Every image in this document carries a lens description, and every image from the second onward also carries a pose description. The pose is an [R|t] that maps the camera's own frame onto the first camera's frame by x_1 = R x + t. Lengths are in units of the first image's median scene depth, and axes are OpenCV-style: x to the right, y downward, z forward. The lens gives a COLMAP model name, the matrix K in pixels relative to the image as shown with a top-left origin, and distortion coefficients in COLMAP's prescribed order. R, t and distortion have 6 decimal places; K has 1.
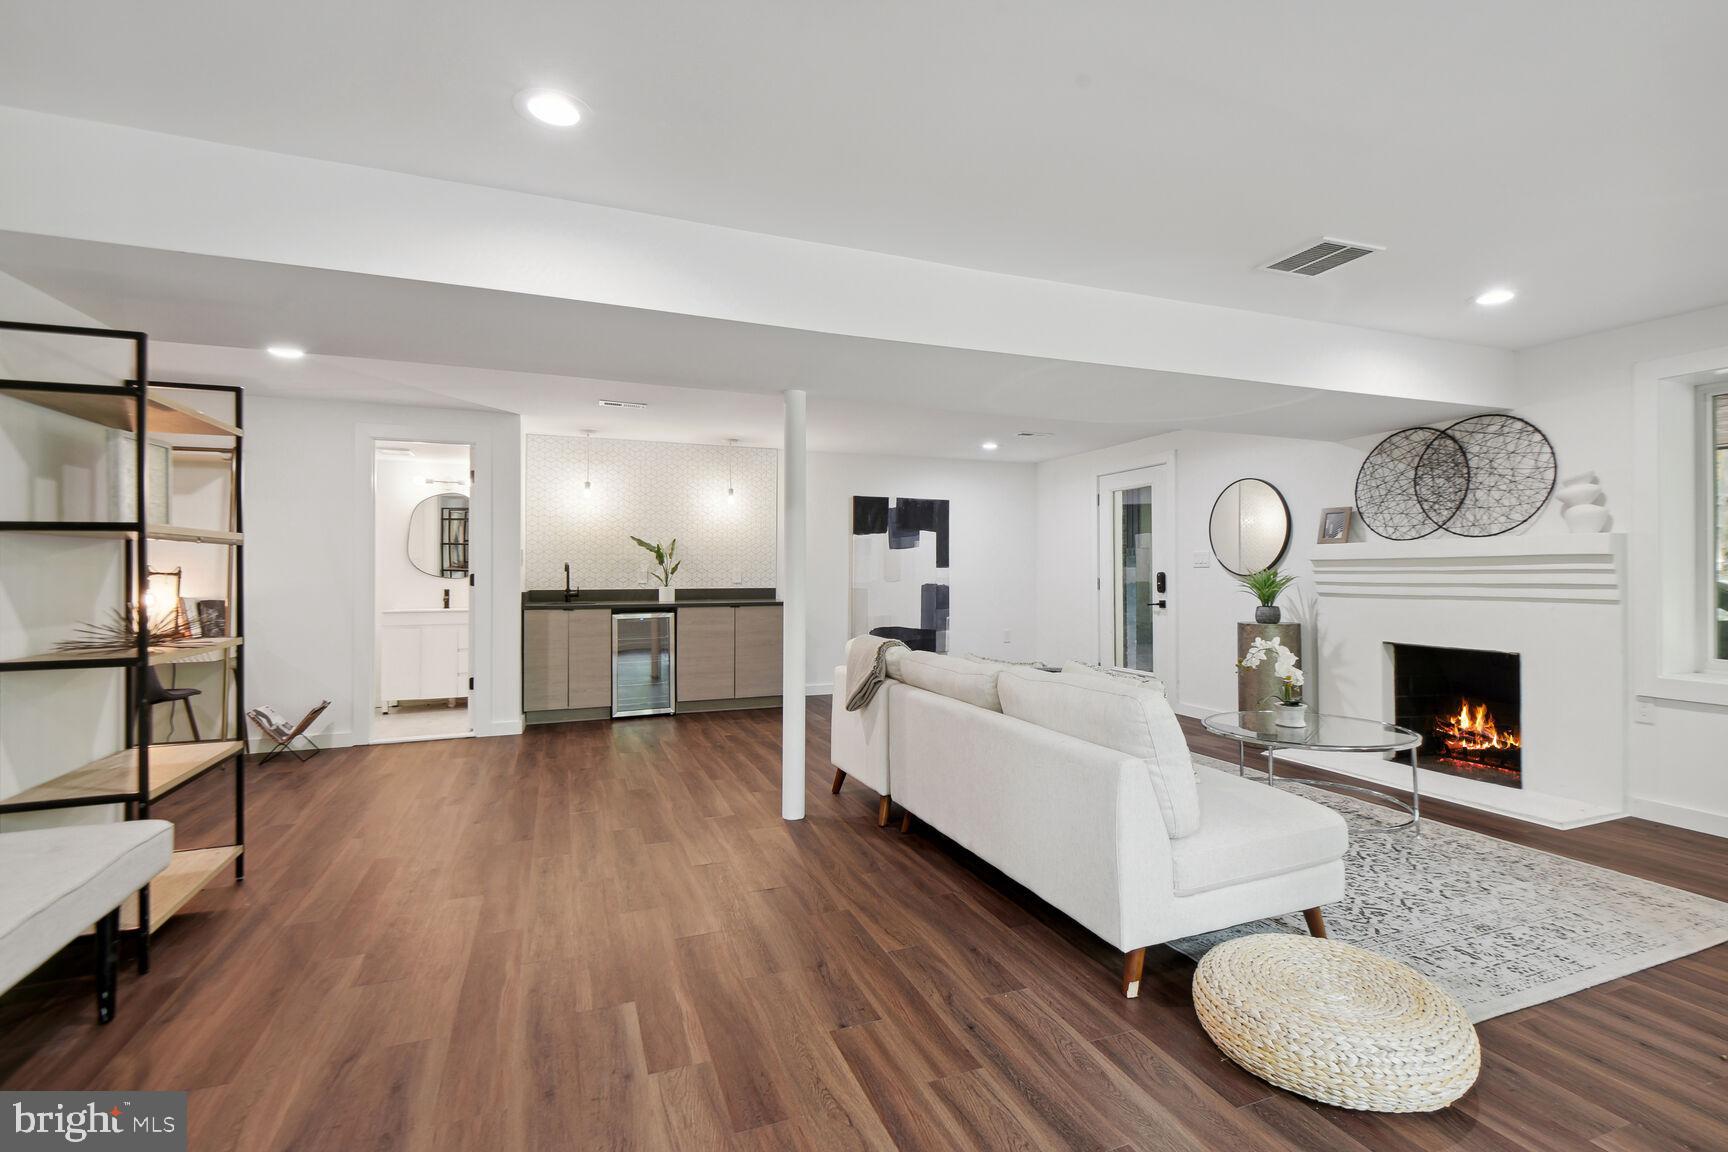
lens RADIAL K [[777.6, 0, 878.0], [0, 777.6, 563.1], [0, 0, 1]] dist [0.003217, -0.012053]
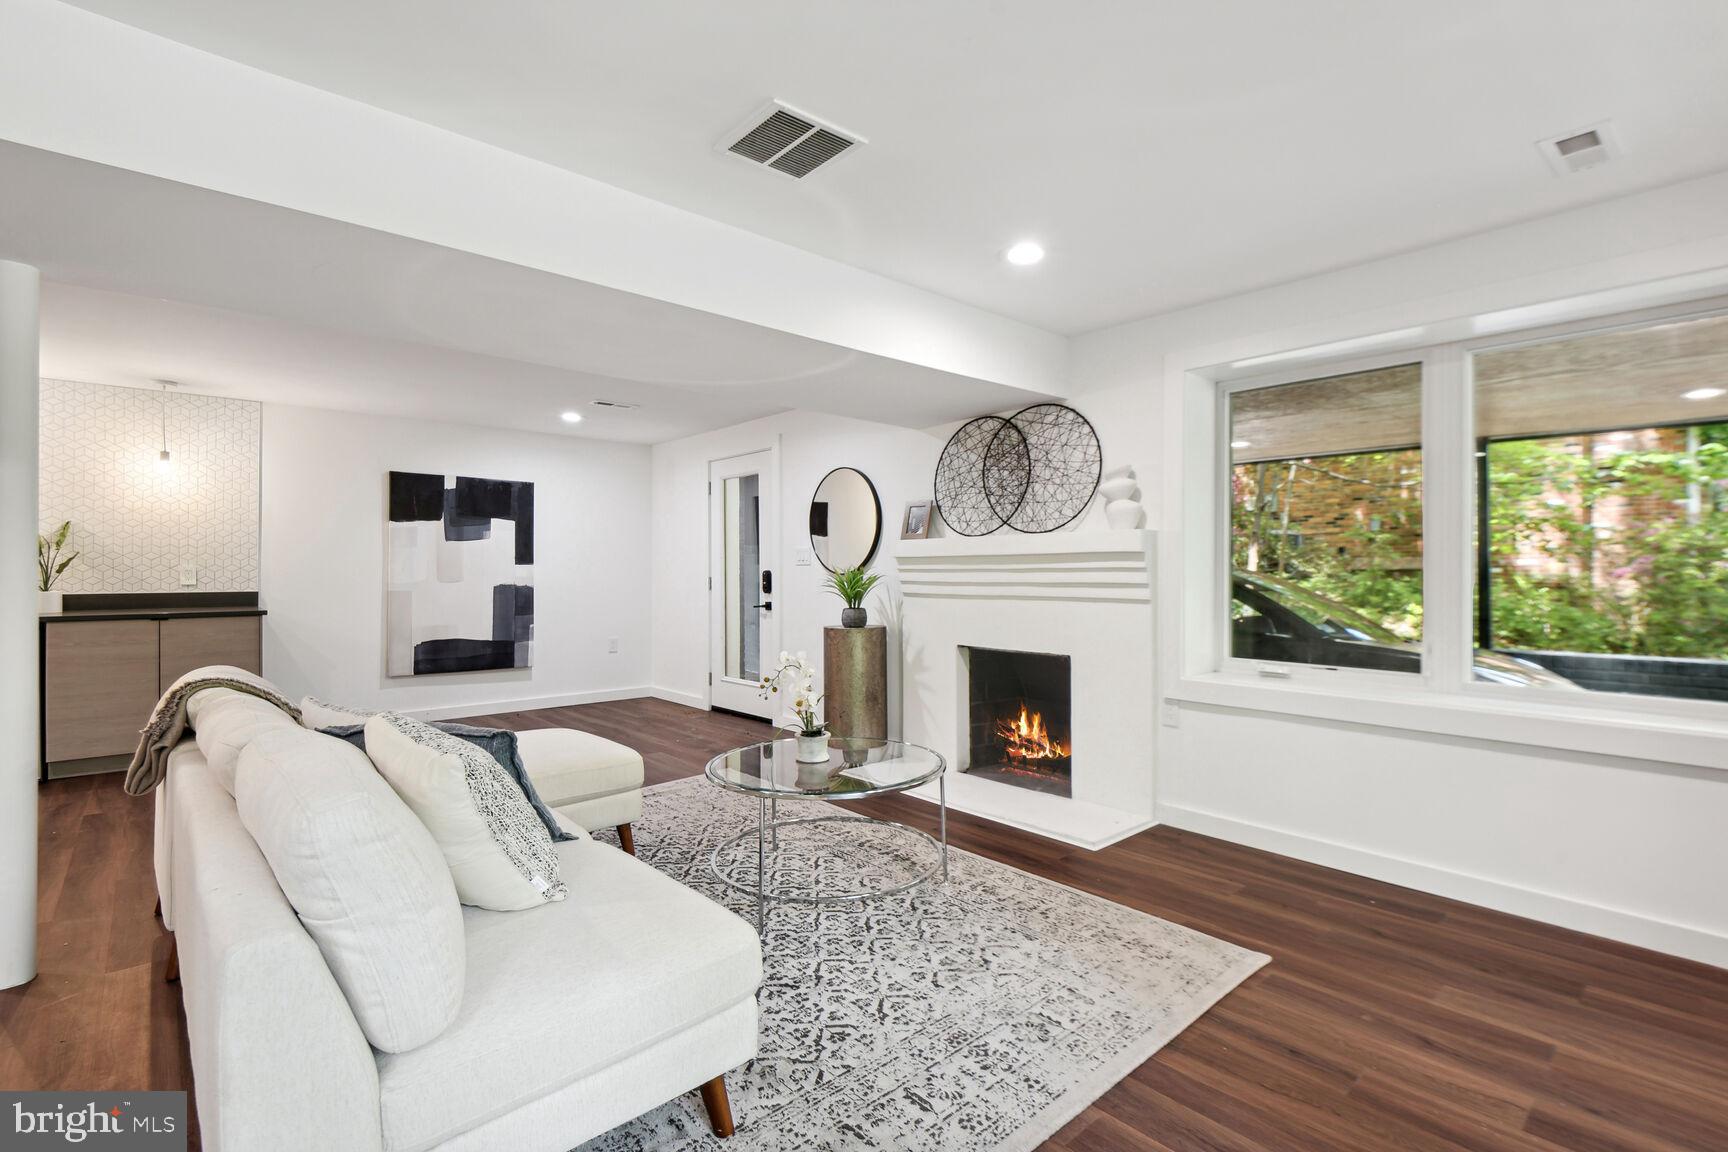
lens RADIAL K [[777.6, 0, 878.0], [0, 777.6, 563.1], [0, 0, 1]] dist [0.003217, -0.012053]
pose [[0.933079, 0.004609, 0.359643, 0.249971], [-0.005247, 0.999986, 0.000798, 0.002829], [-0.359634, -0.002631, 0.933090, 0.183486]]
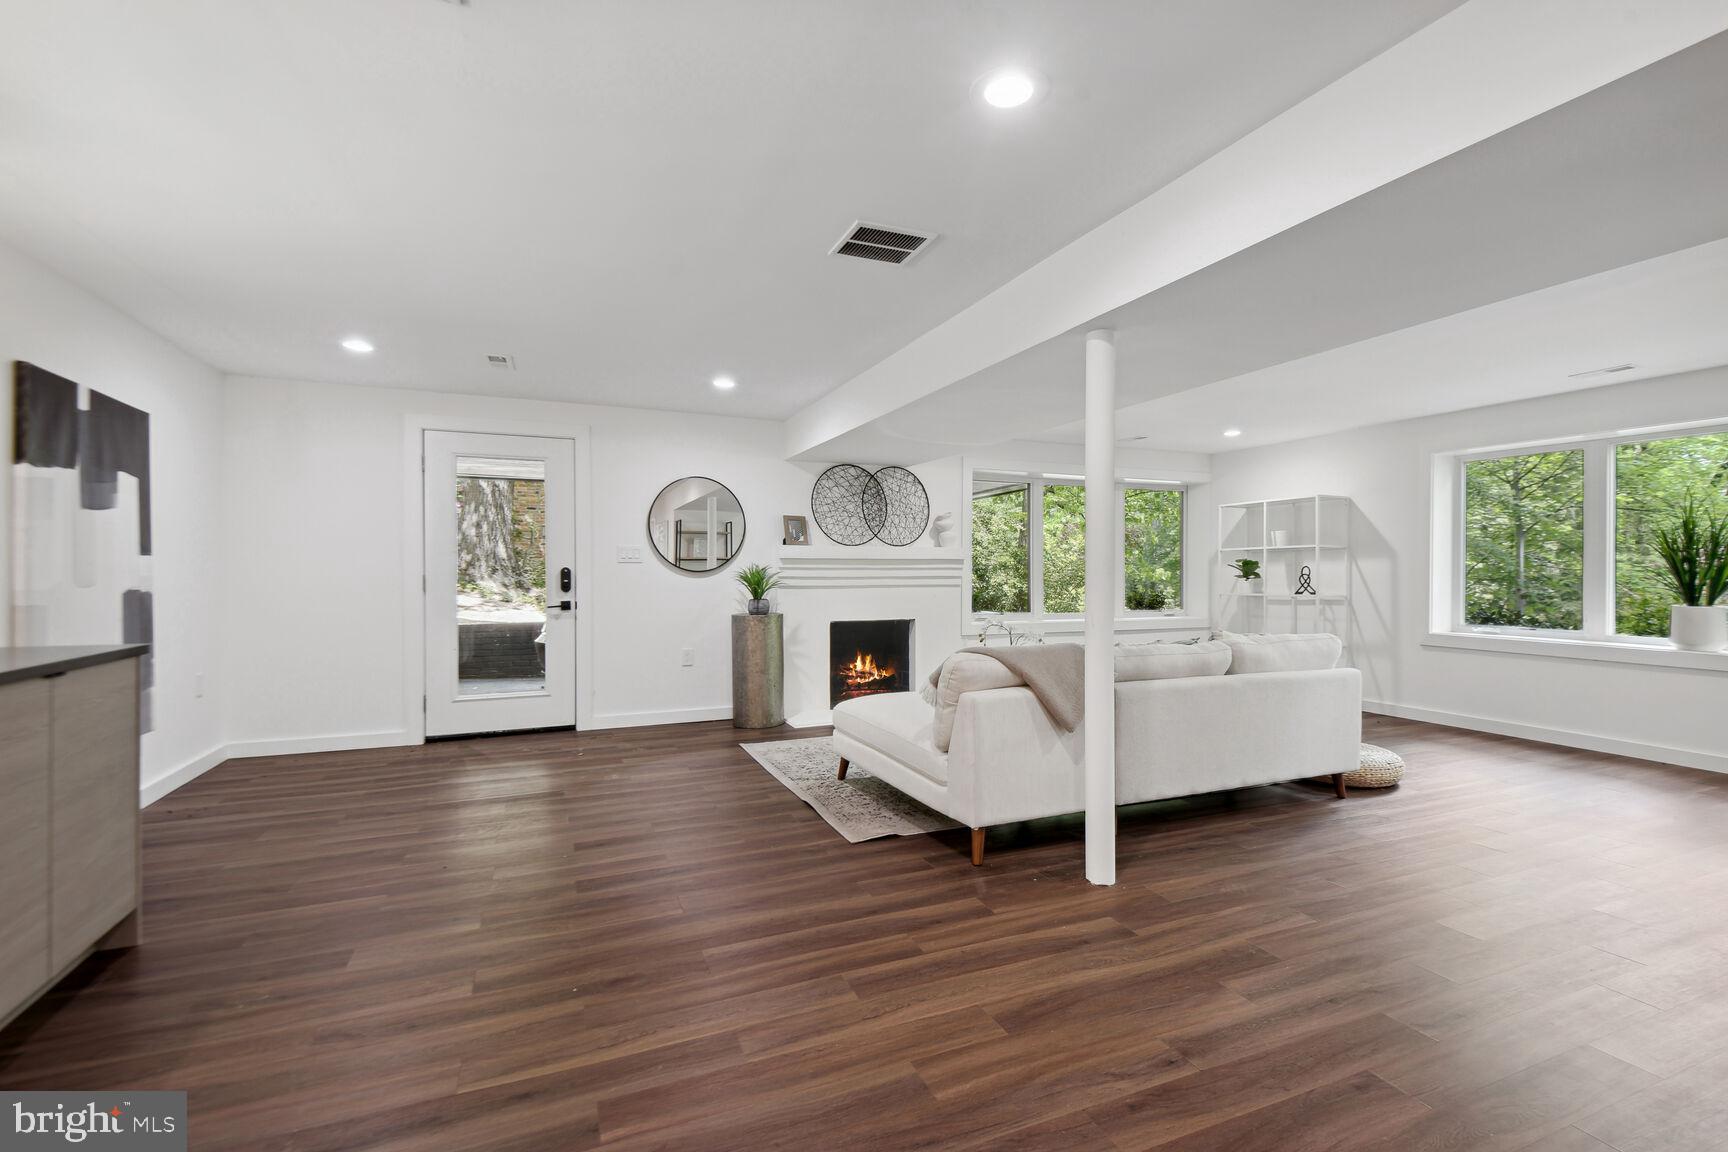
lens RADIAL K [[745.0, 0, 885.3], [0, 745.0, 579.5], [0, 0, 1]] dist [-0.000230, 0.000054]
pose [[-0.070594, -0.015220, 0.997389, -0.723927], [-0.006865, 0.999867, 0.014772, 0.016089], [-0.997482, -0.005805, -0.070689, 1.100305]]
